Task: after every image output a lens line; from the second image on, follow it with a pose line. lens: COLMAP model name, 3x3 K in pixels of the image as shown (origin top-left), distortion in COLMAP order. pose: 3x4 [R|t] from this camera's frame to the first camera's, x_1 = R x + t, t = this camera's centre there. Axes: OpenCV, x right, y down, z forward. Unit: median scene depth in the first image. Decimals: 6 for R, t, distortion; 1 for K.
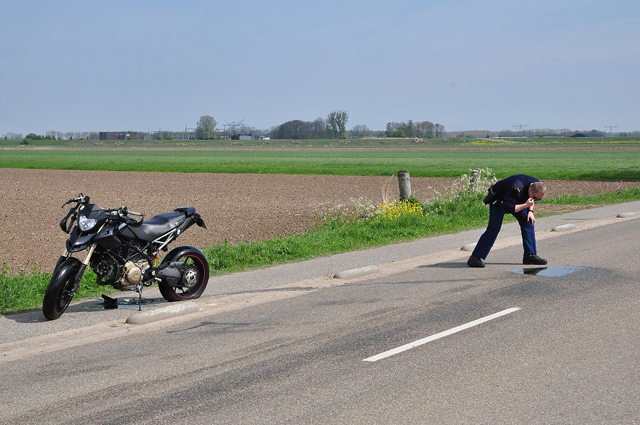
lens RADIAL K [[1242.9, 0, 320.9], [0, 1242.9, 211.8], [0, 0, 1]] dist [0.254997, 0.000000]
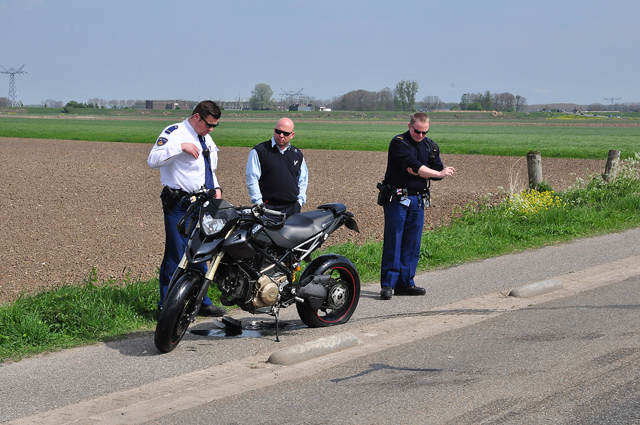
lens RADIAL K [[1366.3, 0, 319.1], [0, 1366.3, 213.1], [0, 0, 1]] dist [0.256023, 0.000000]
pose [[0.998724, 0.017181, -0.047484, -0.051901], [-0.016404, 0.999726, 0.016719, -0.007813], [0.047759, -0.015918, 0.998732, 0.113733]]
